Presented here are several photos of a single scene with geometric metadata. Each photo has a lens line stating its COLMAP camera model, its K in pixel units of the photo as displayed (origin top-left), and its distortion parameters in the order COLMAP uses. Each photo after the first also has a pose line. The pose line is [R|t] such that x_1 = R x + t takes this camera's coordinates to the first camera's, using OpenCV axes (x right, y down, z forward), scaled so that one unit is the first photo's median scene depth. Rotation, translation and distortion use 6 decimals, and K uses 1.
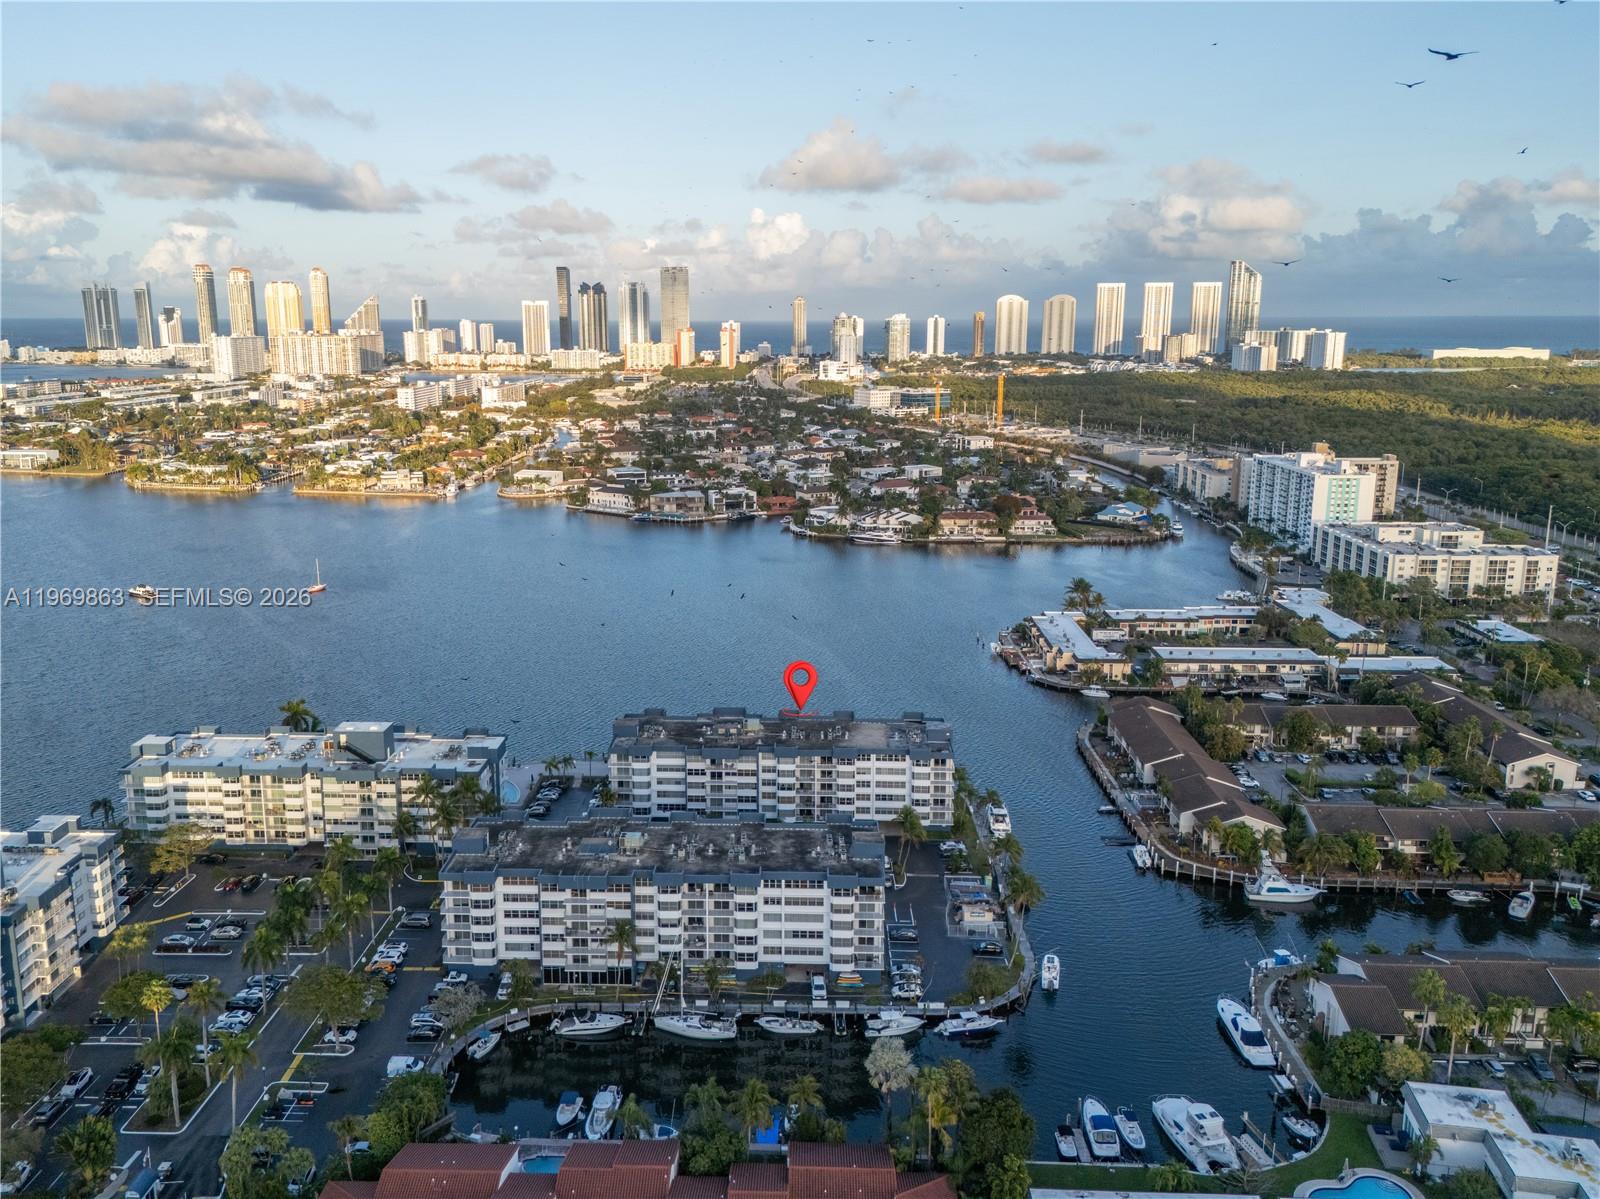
lens RADIAL K [[1241.3, 0, 772.7], [0, 1241.3, 535.7], [0, 0, 1]] dist [0.094654, -0.123989]
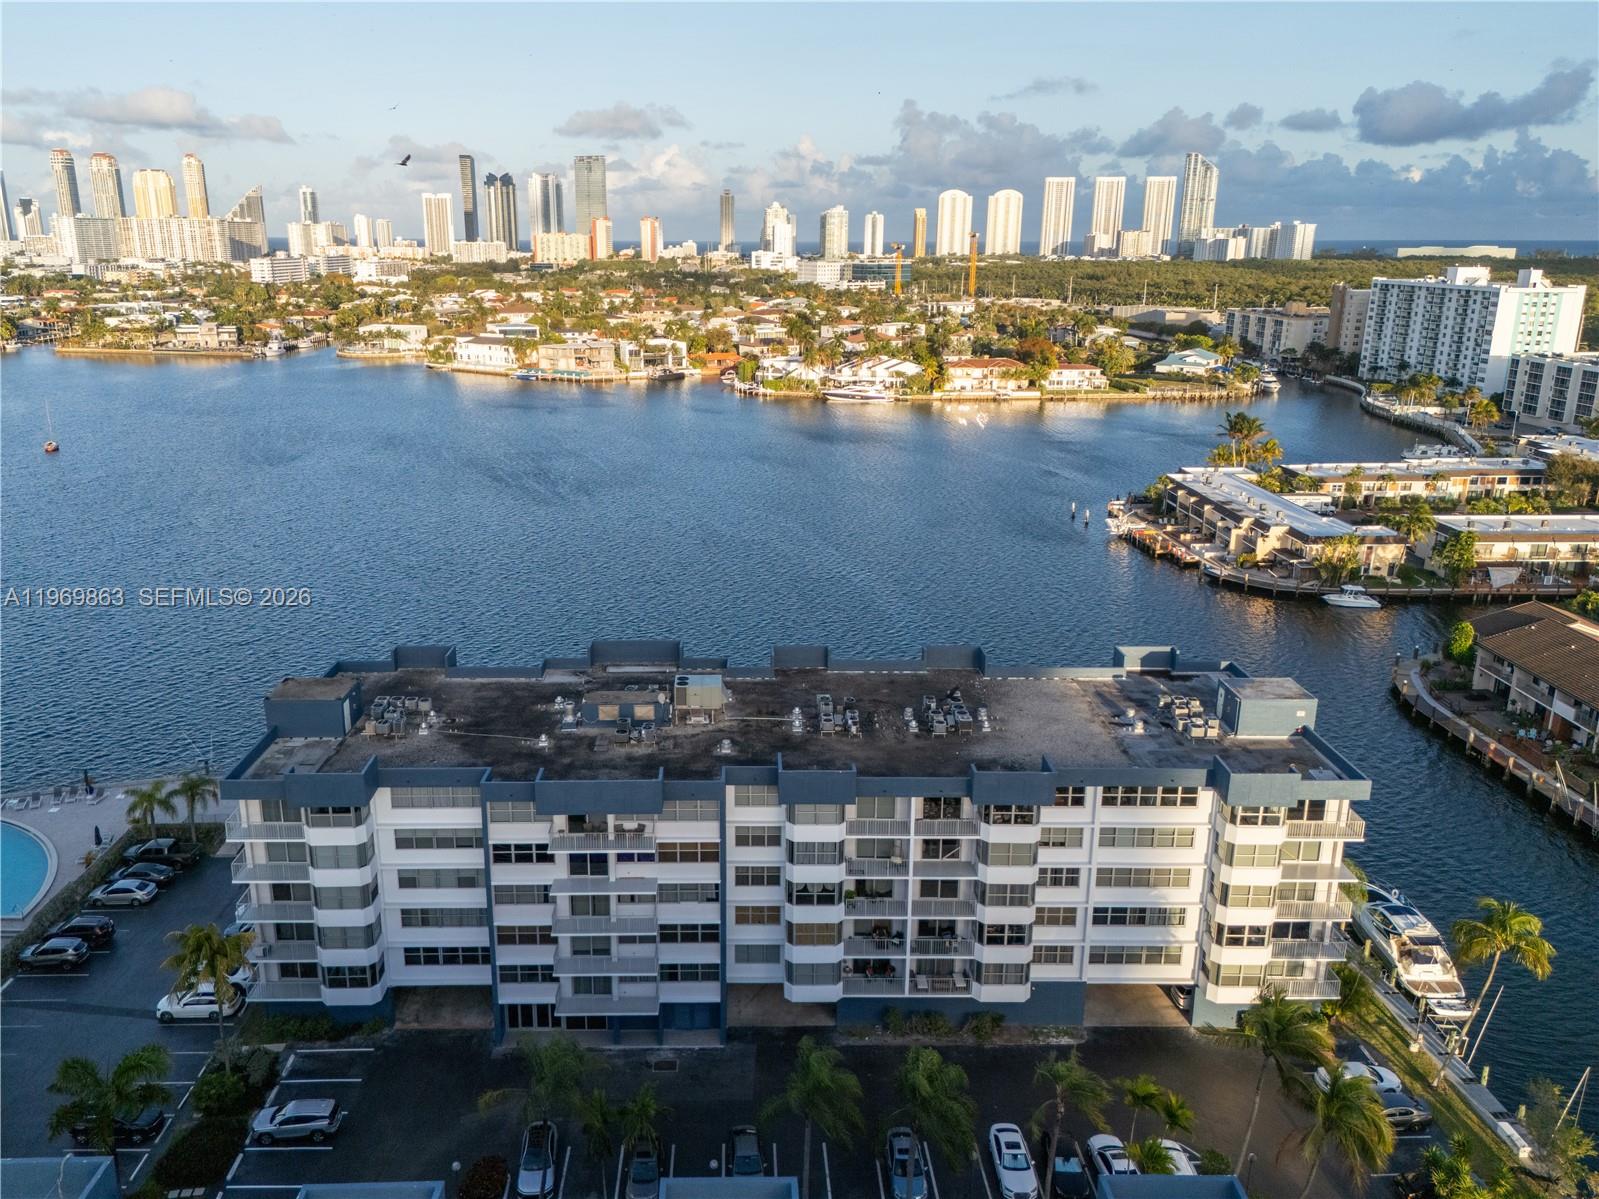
lens RADIAL K [[1225.4, 0, 756.5], [0, 1225.4, 600.5], [0, 0, 1]] dist [0.070328, -0.064132]
pose [[0.998904, -0.010915, 0.045515, -0.007140], [0.005805, 0.993811, 0.110932, 0.040008], [-0.046444, -0.110546, 0.992785, 0.296874]]
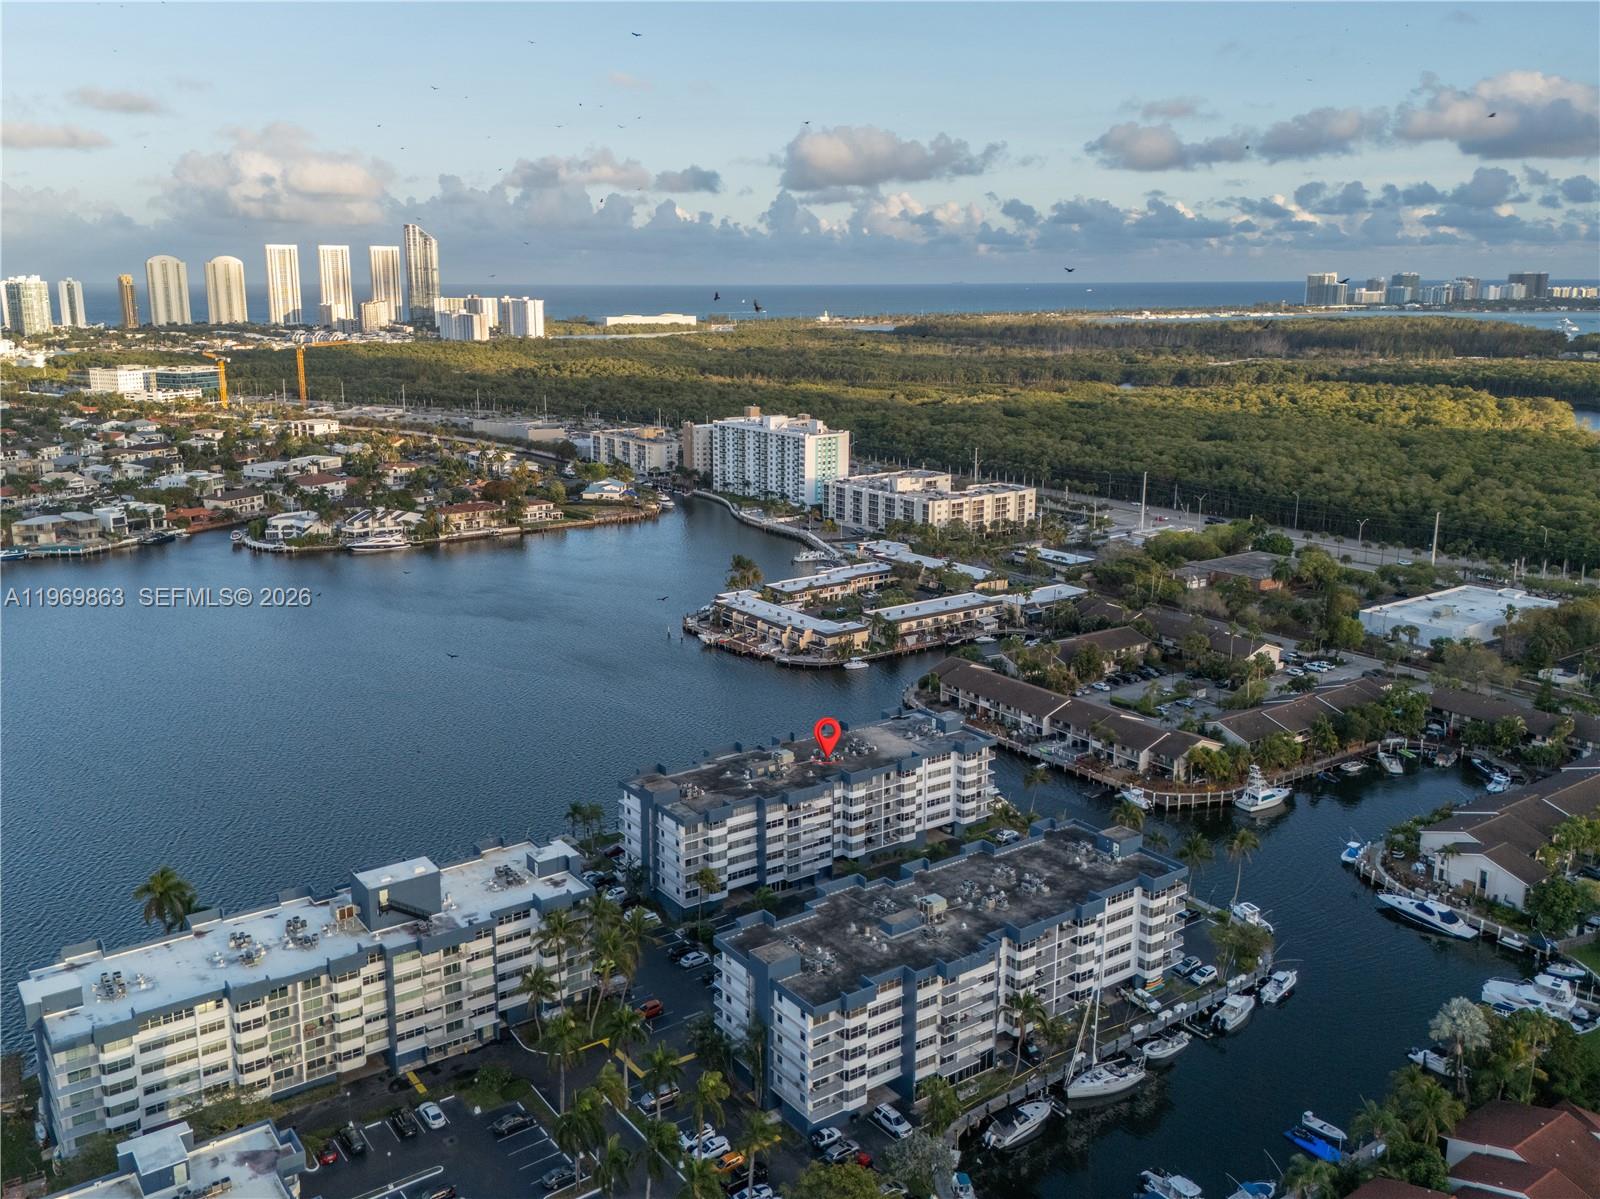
lens RADIAL K [[1326.5, 0, 758.3], [0, 1326.5, 557.7], [0, 0, 1]] dist [0.095782, -0.132240]
pose [[0.799726, -0.121319, 0.587979, -0.242908], [0.104197, 0.992555, 0.063074, -0.019328], [-0.591253, 0.010824, 0.806413, 0.118683]]
